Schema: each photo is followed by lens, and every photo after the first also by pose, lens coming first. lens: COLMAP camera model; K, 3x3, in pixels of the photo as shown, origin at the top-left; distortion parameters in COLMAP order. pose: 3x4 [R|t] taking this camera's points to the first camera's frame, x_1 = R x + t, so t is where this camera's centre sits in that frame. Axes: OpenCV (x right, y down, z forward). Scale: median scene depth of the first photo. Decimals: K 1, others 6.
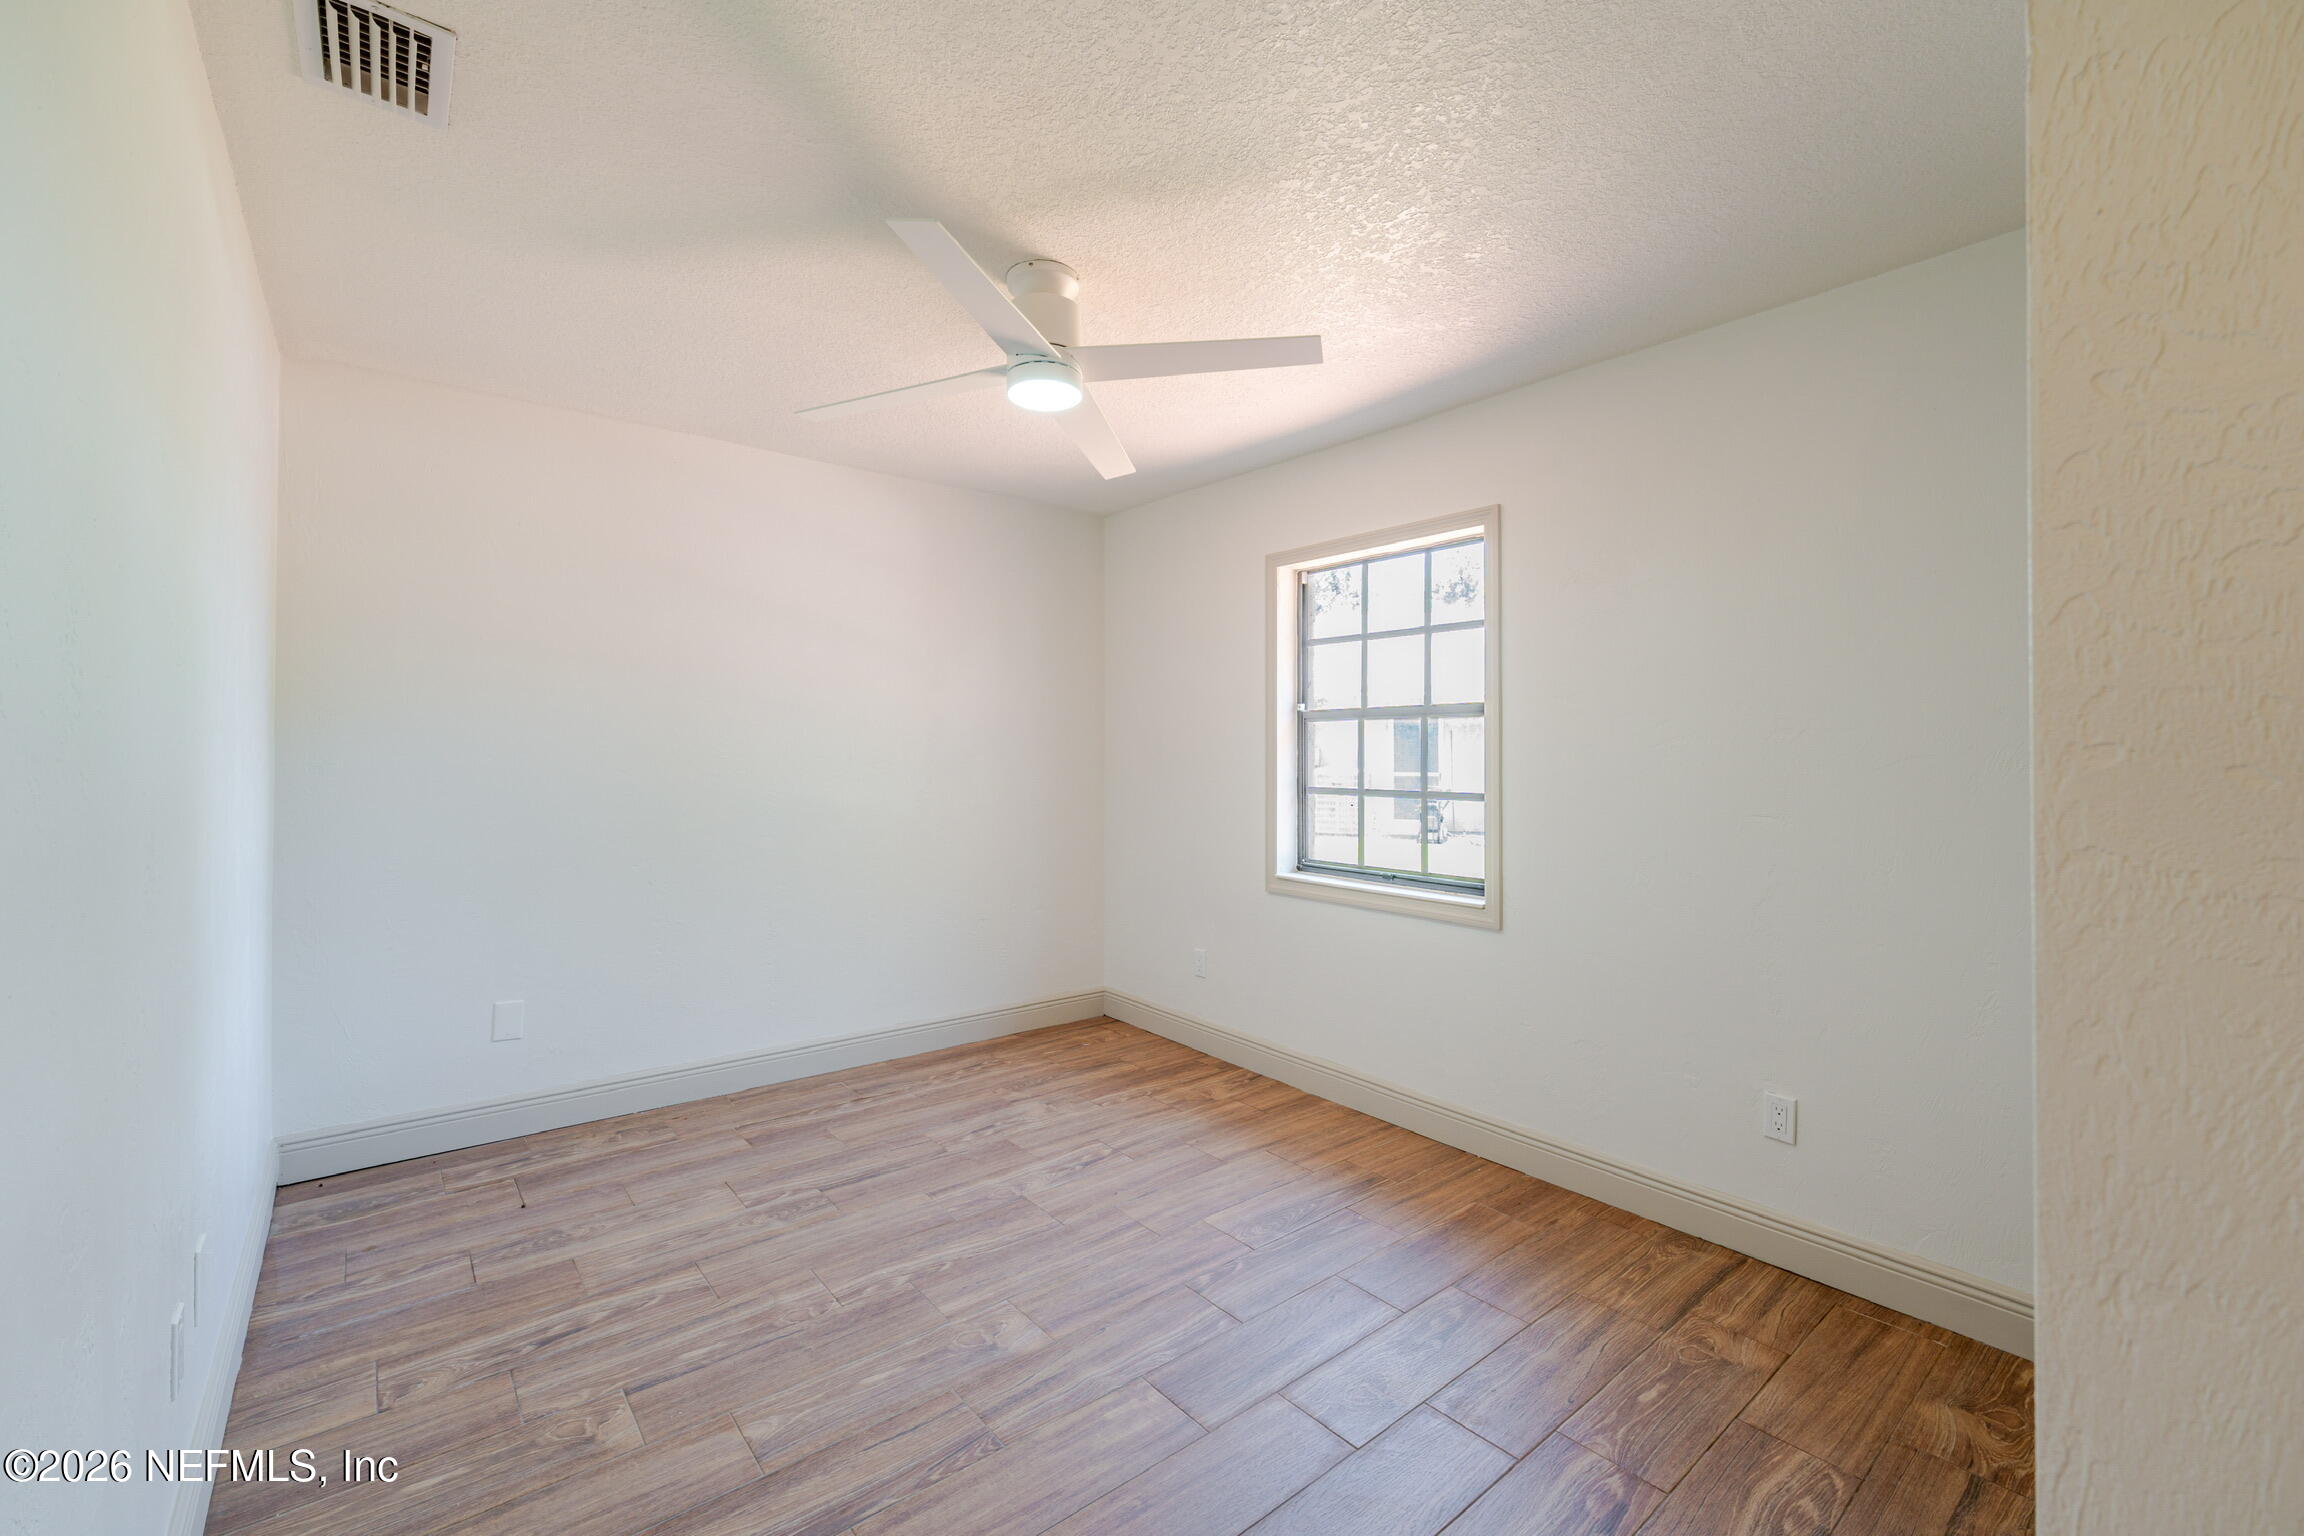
lens RADIAL K [[951.0, 0, 1151.8], [0, 951.0, 758.8], [0, 0, 1]] dist [-0.000923, -0.001010]
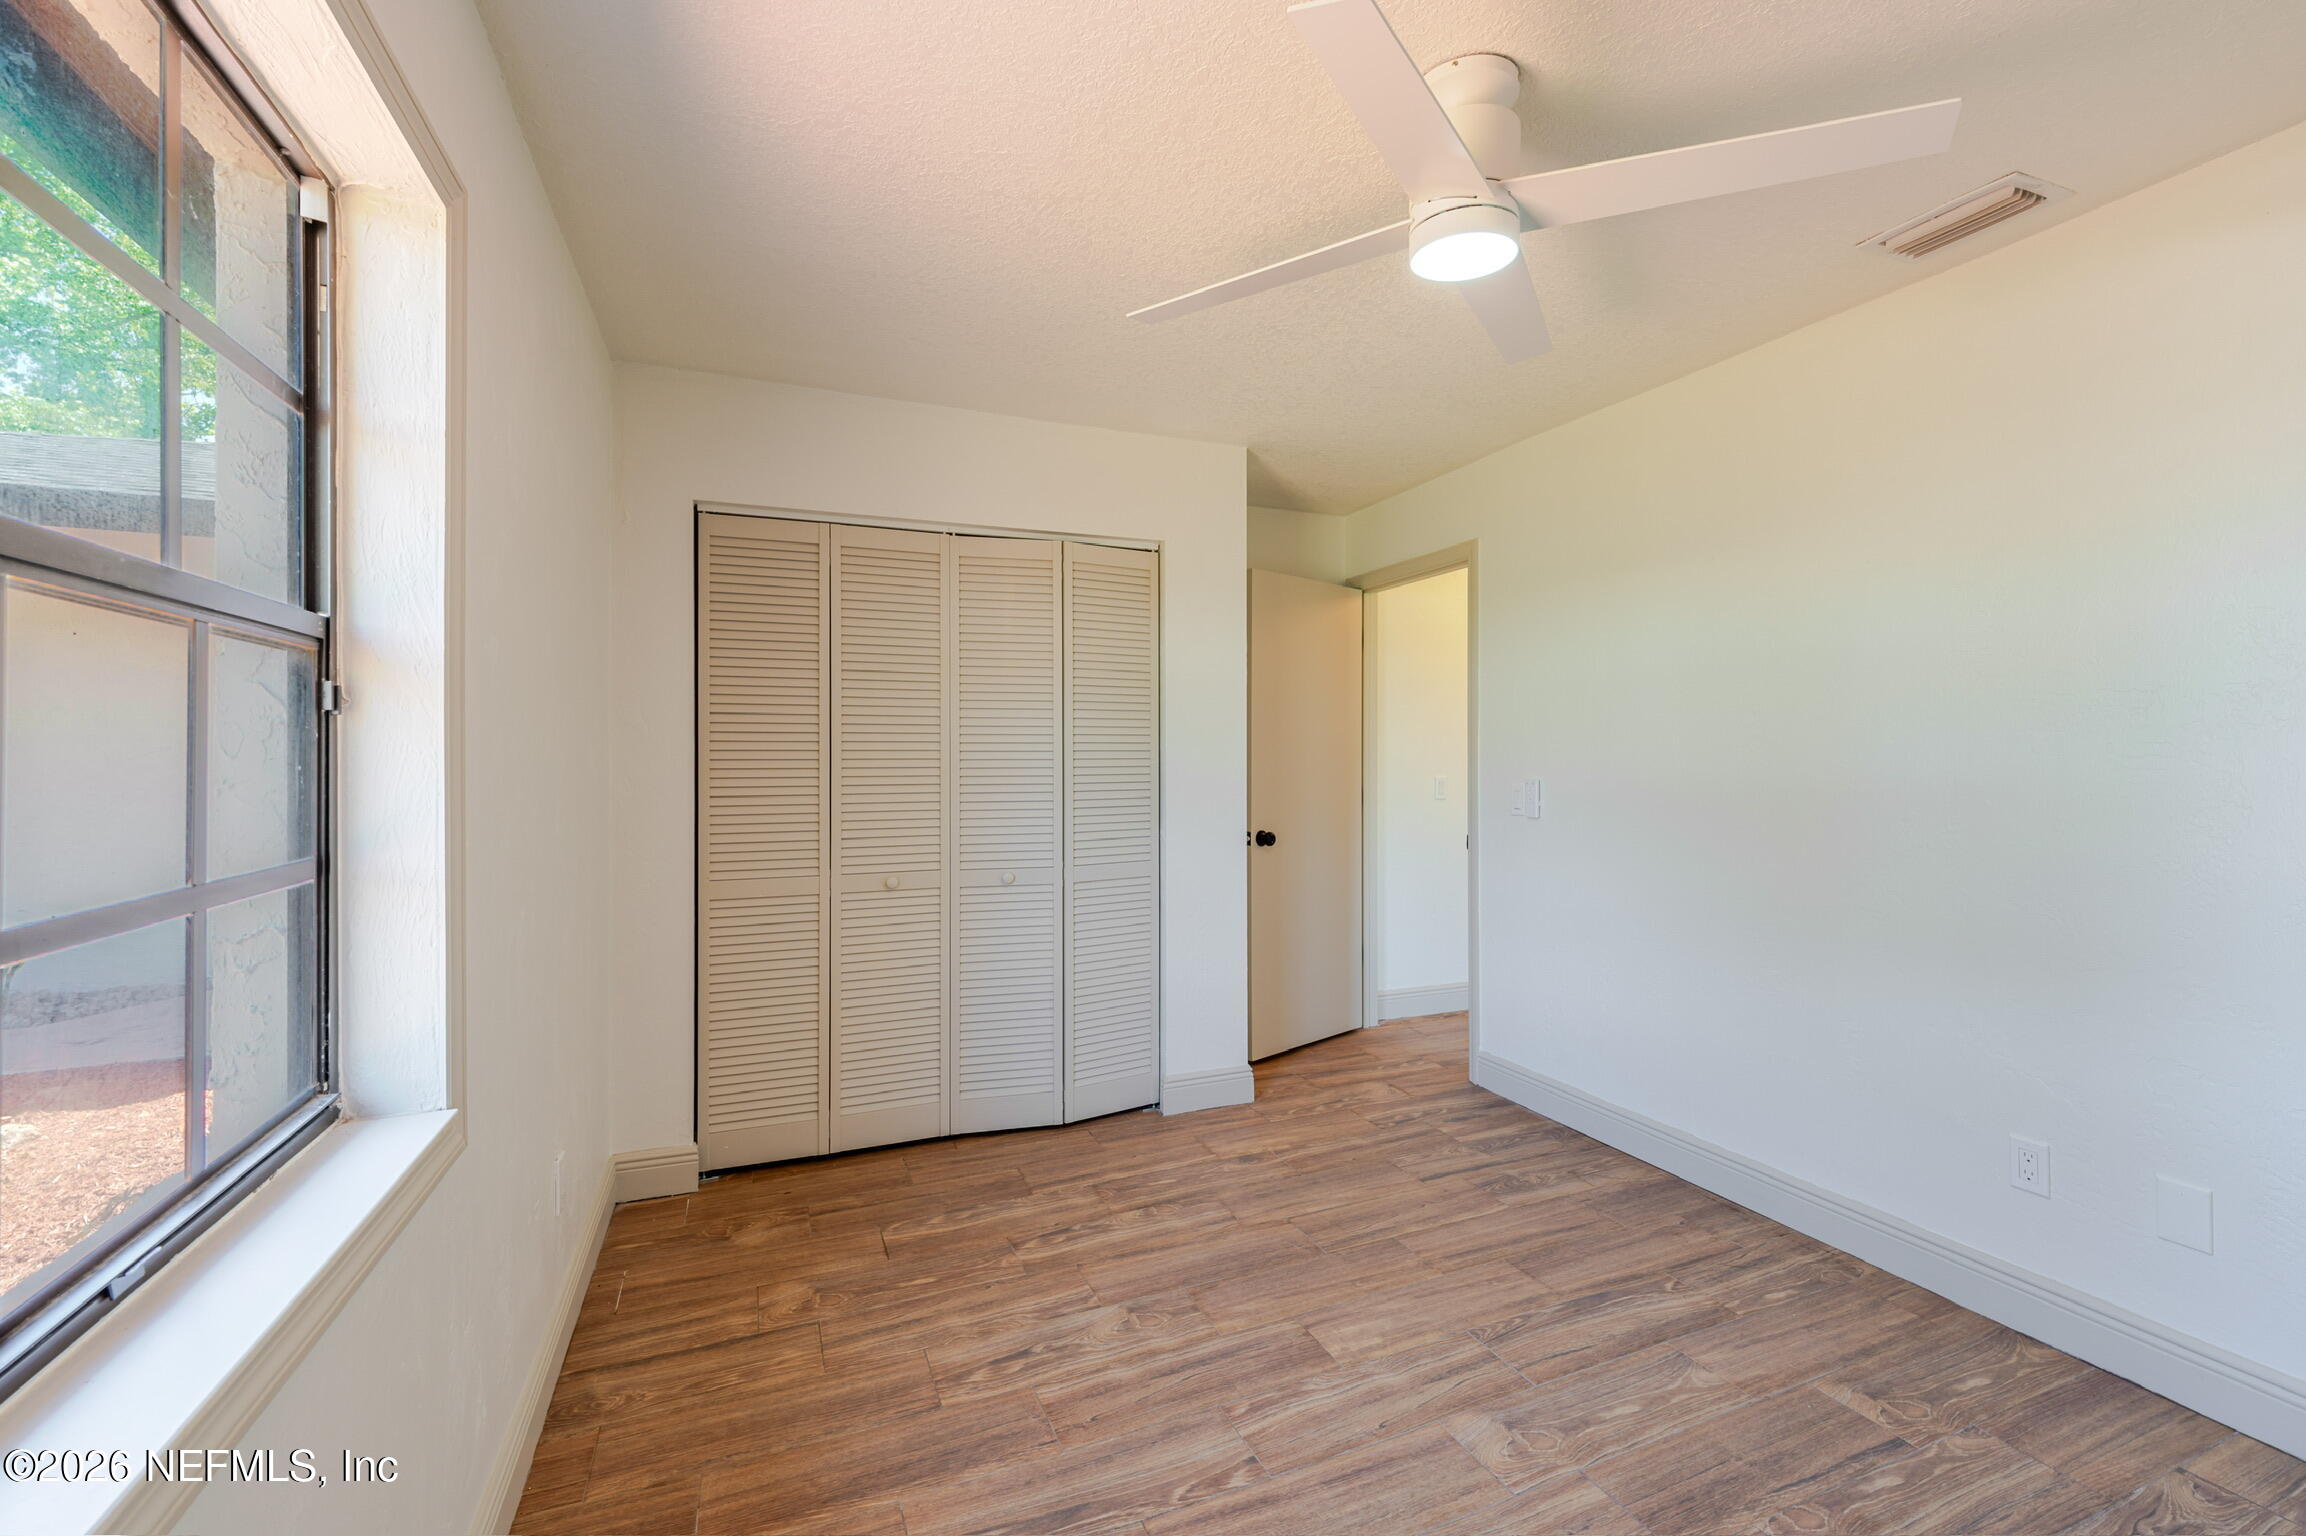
lens RADIAL K [[951.8, 0, 1157.3], [0, 951.8, 760.6], [0, 0, 1]] dist [-0.000923, -0.001010]
pose [[-0.957984, -0.005887, 0.286761, -0.103531], [-0.004181, 0.999970, 0.006559, -0.006624], [-0.286791, 0.005085, -0.957980, 1.949031]]
